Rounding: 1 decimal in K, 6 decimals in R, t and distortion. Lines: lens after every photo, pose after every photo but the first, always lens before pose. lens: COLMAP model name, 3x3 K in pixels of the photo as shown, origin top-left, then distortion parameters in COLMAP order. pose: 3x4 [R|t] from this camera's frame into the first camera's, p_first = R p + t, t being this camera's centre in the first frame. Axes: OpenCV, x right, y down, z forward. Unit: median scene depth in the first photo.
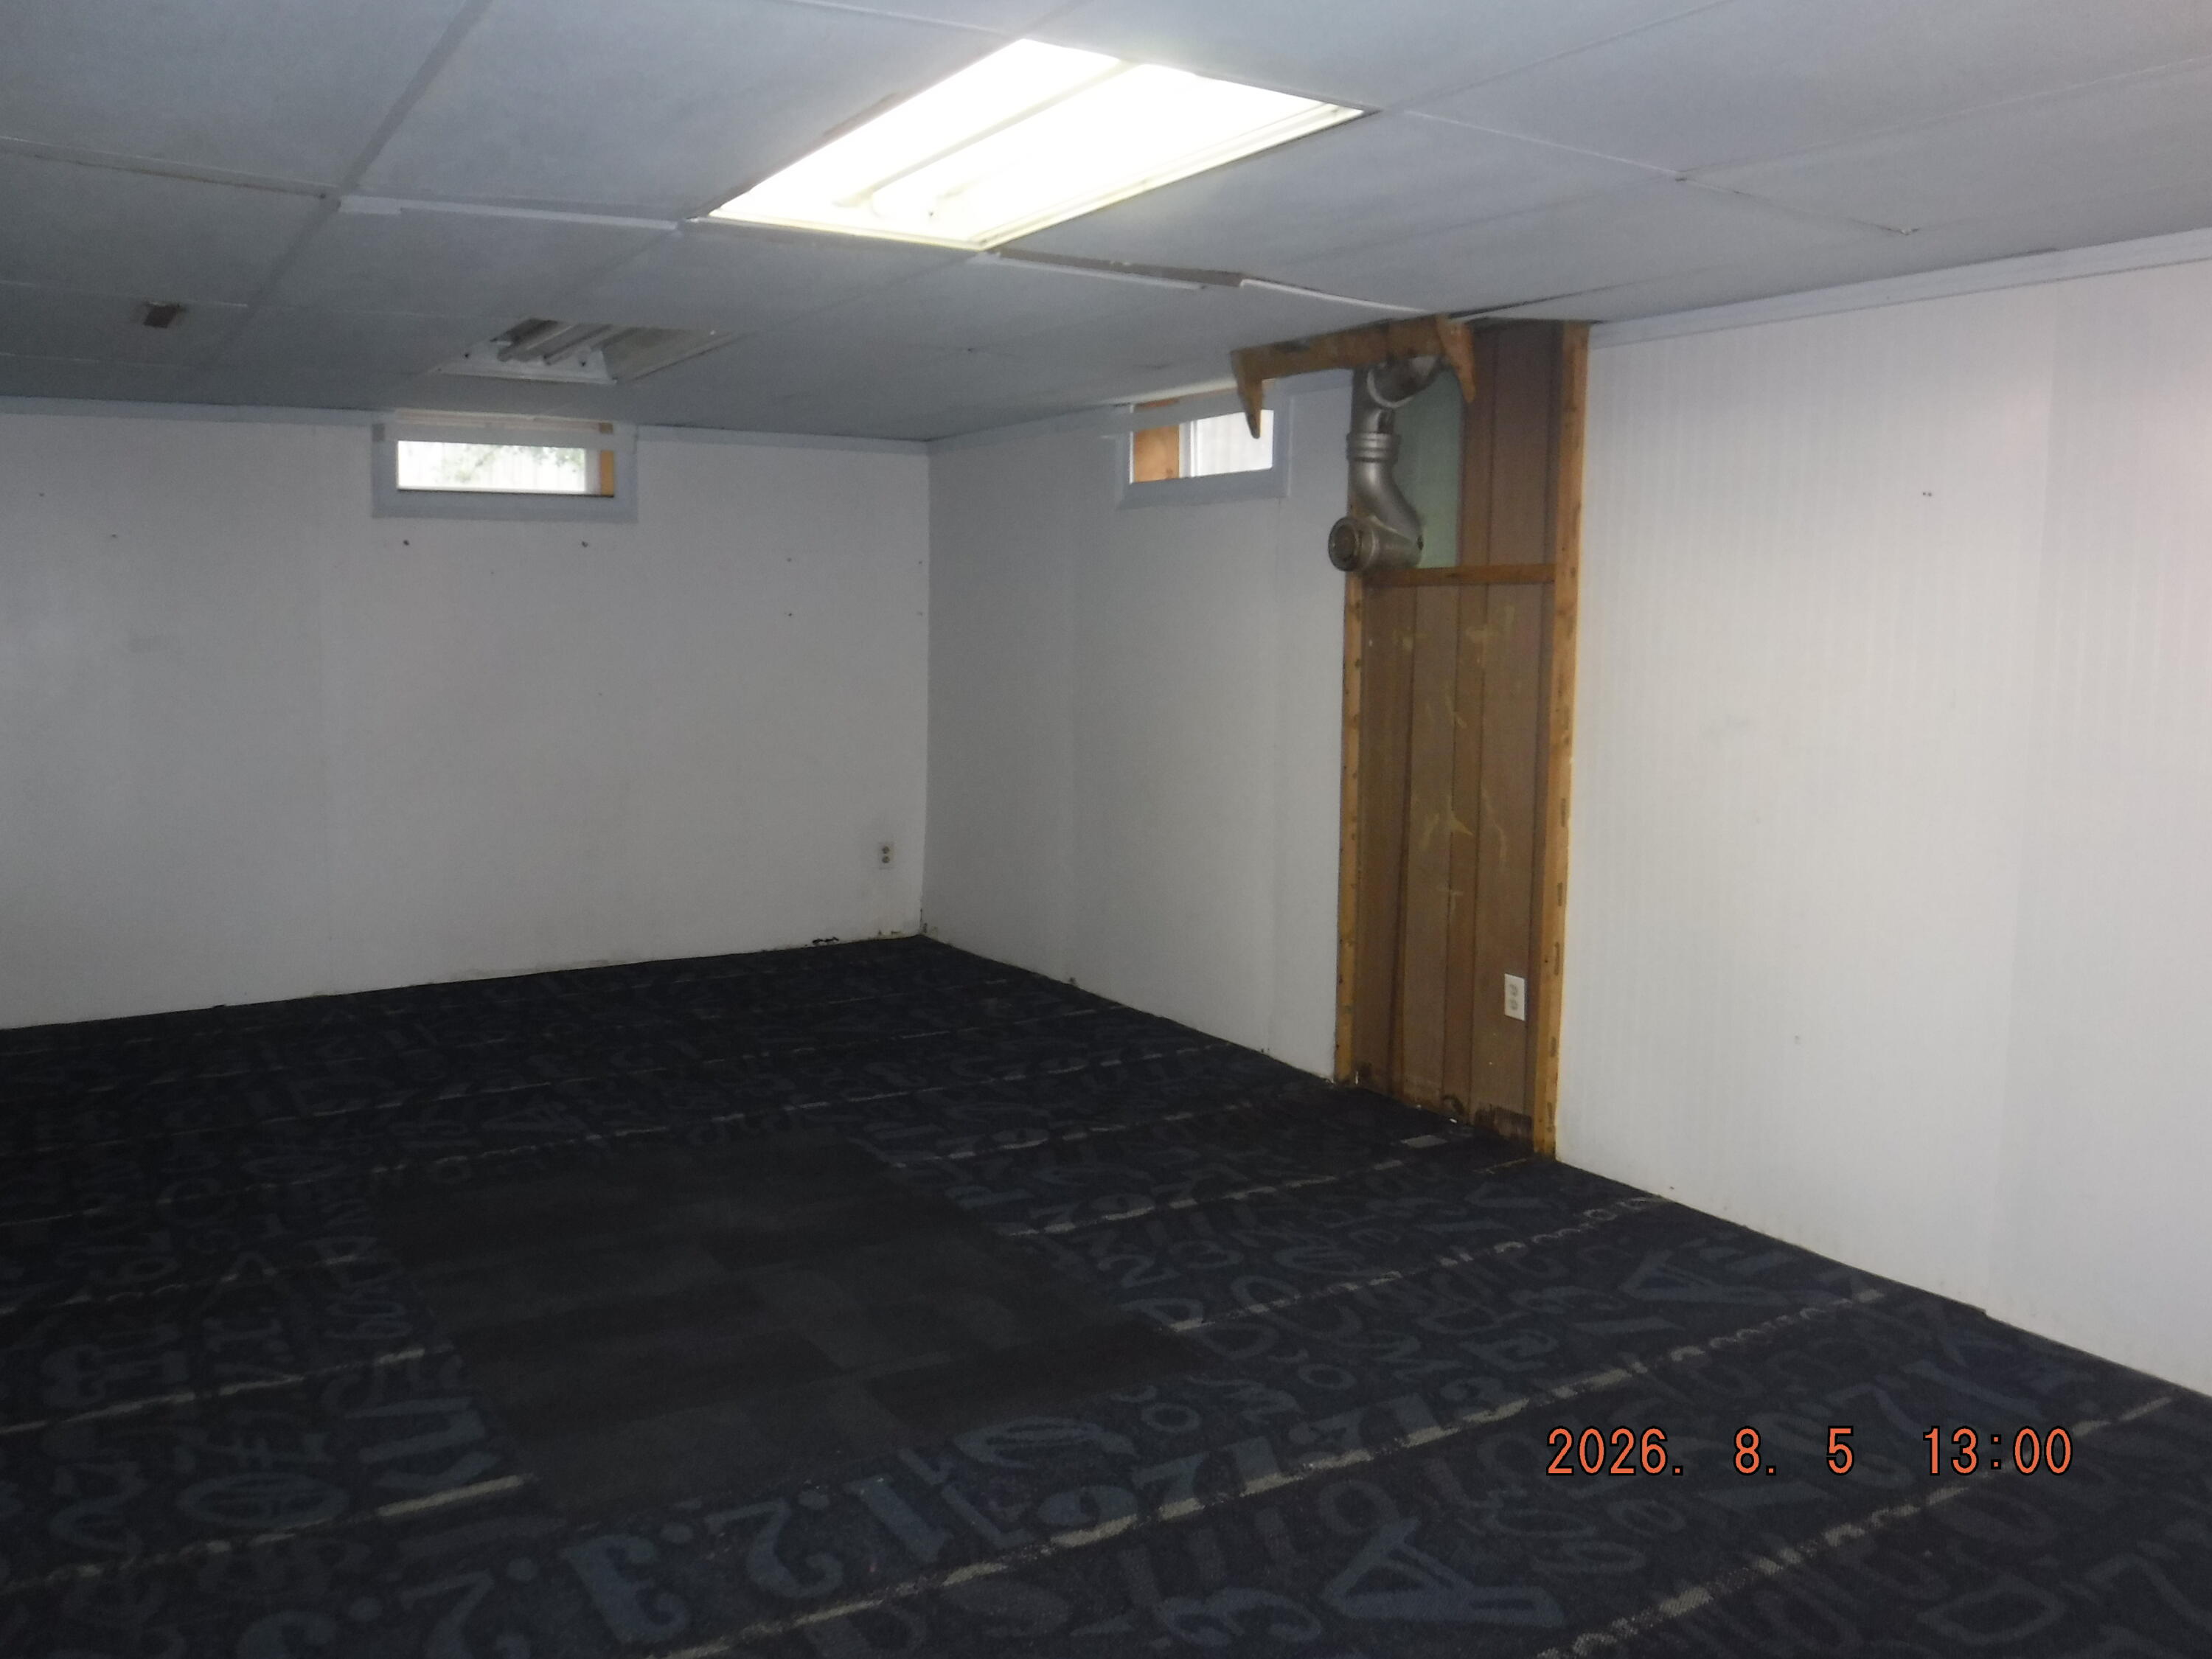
lens RADIAL K [[1757.6, 0, 1106.0], [0, 1757.6, 829.5], [0, 0, 1]] dist [-0.076525, 0.006104]
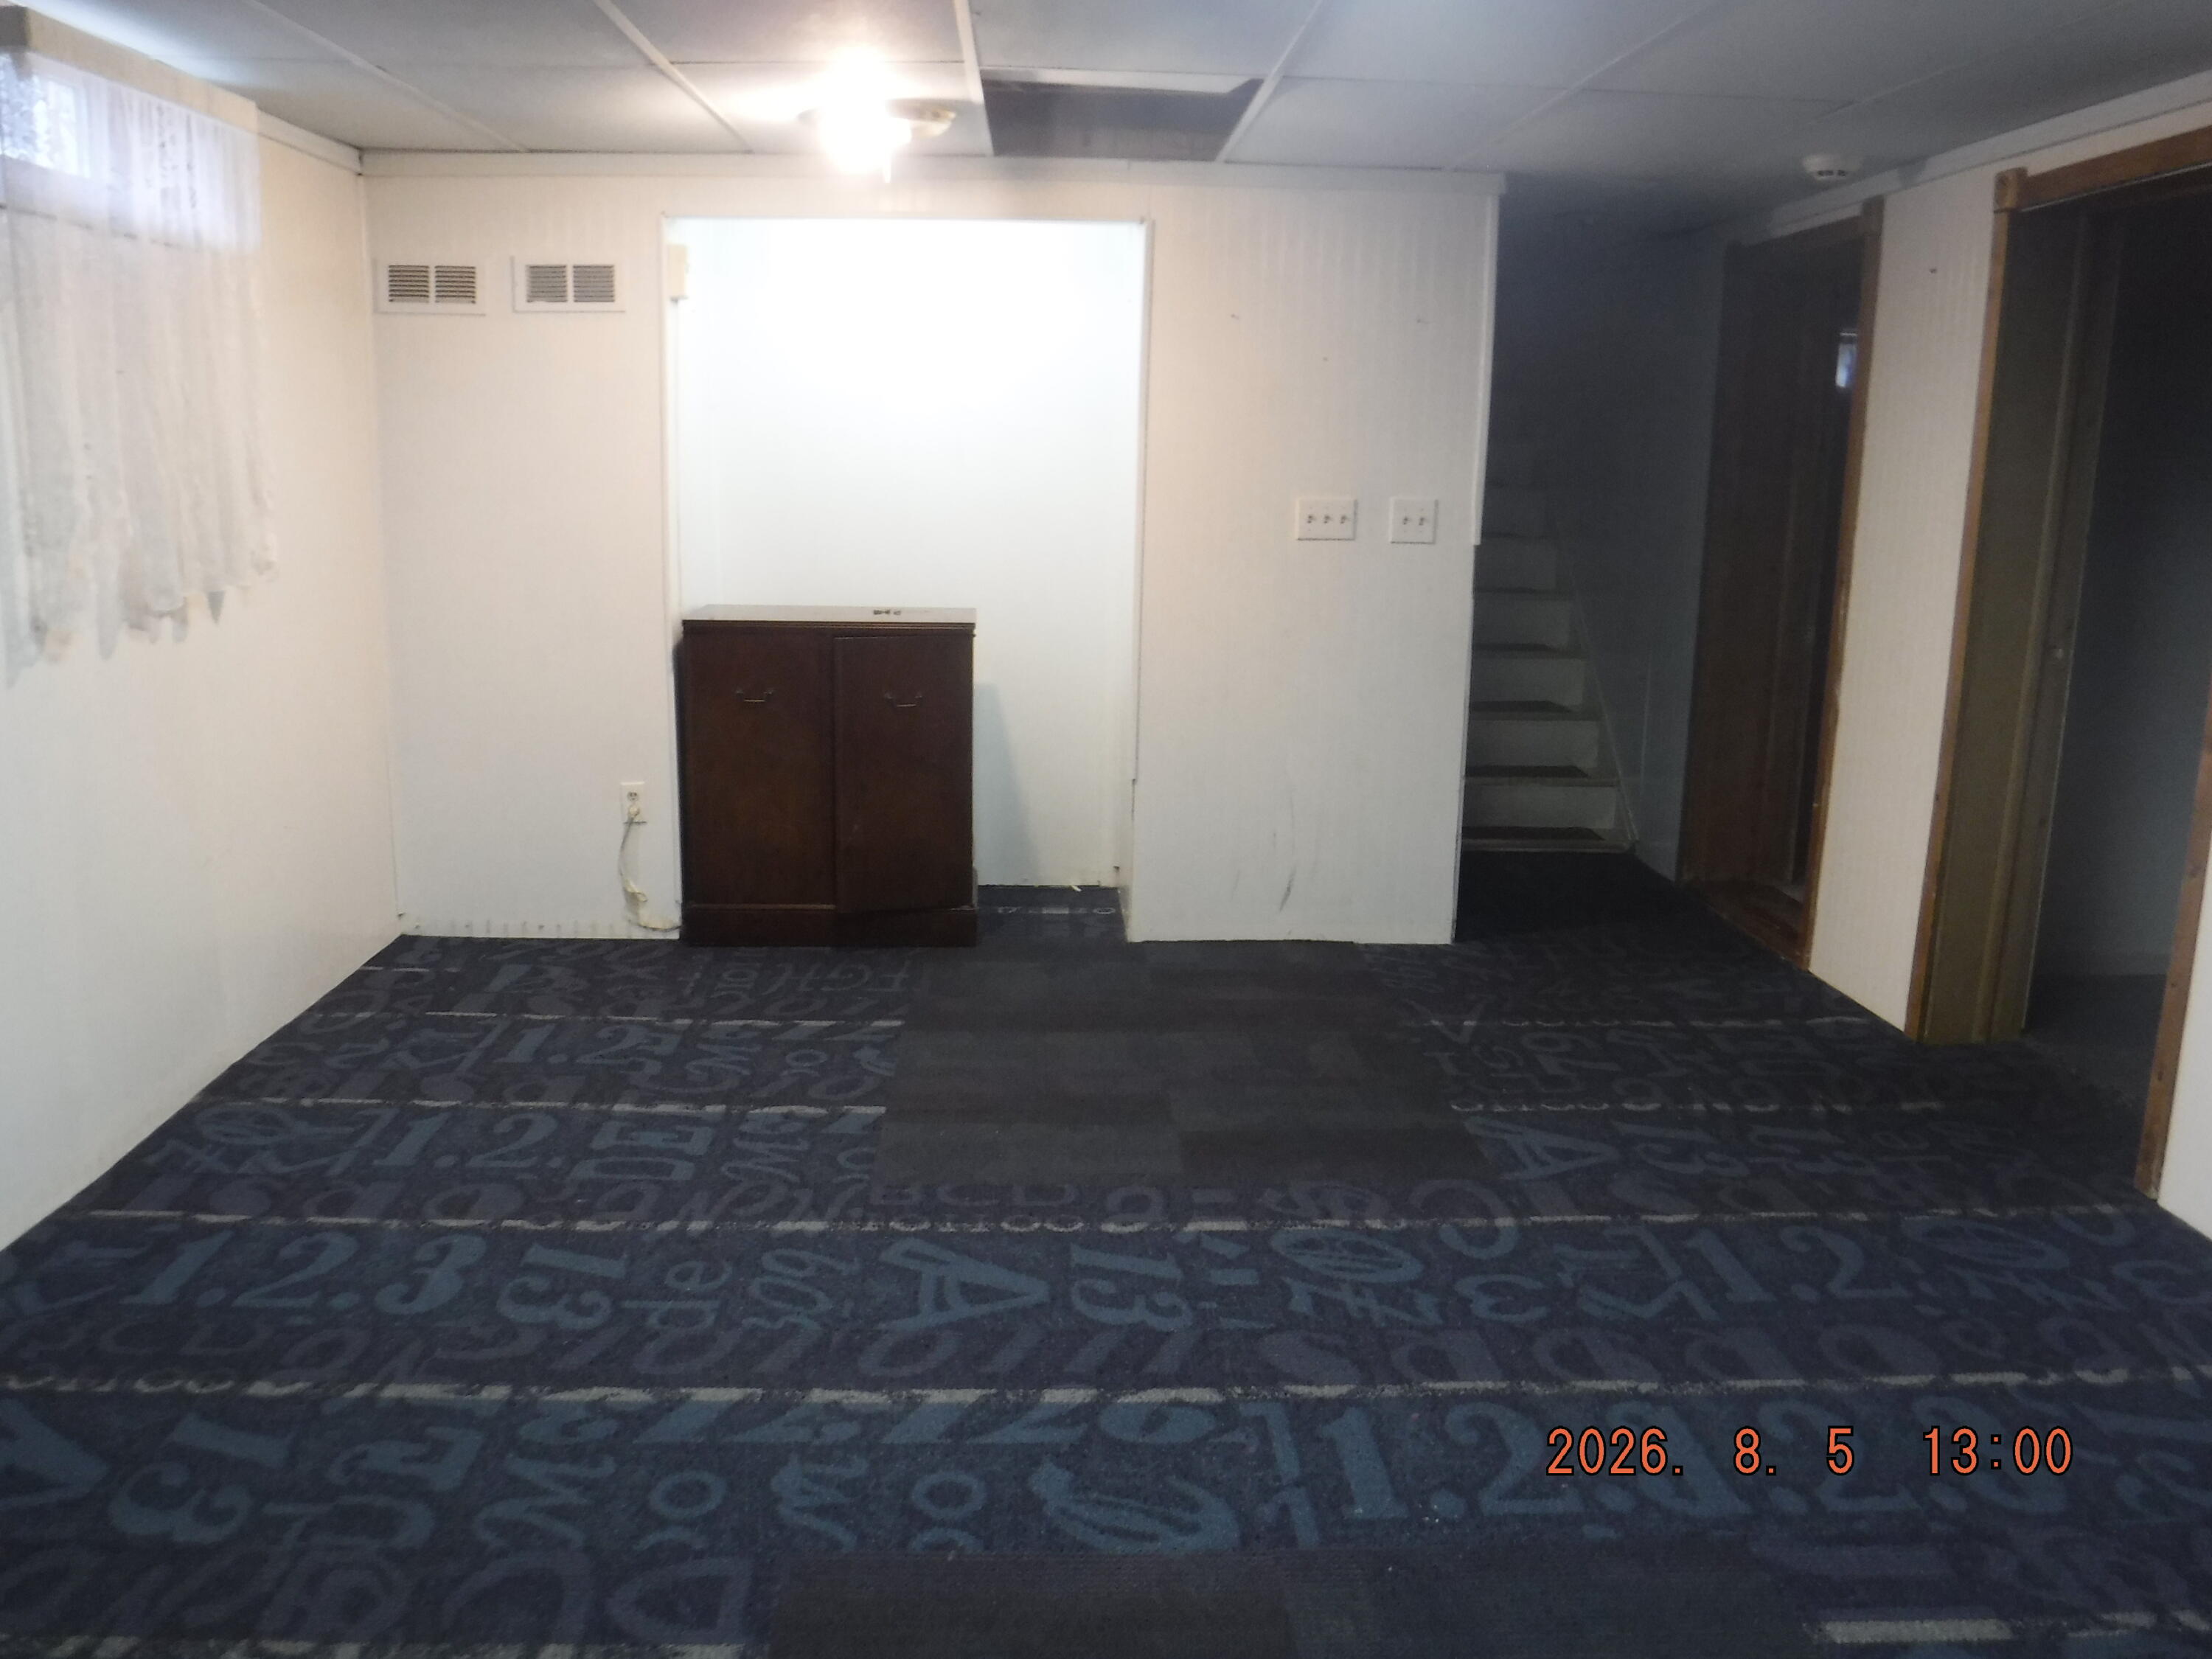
lens RADIAL K [[1757.6, 0, 1106.0], [0, 1757.6, 829.5], [0, 0, 1]] dist [-0.076525, 0.006104]
pose [[-0.862845, -0.121238, 0.490714, -0.399195], [0.043458, 0.949422, 0.310983, -0.186290], [-0.503597, 0.289655, -0.813935, 1.681012]]
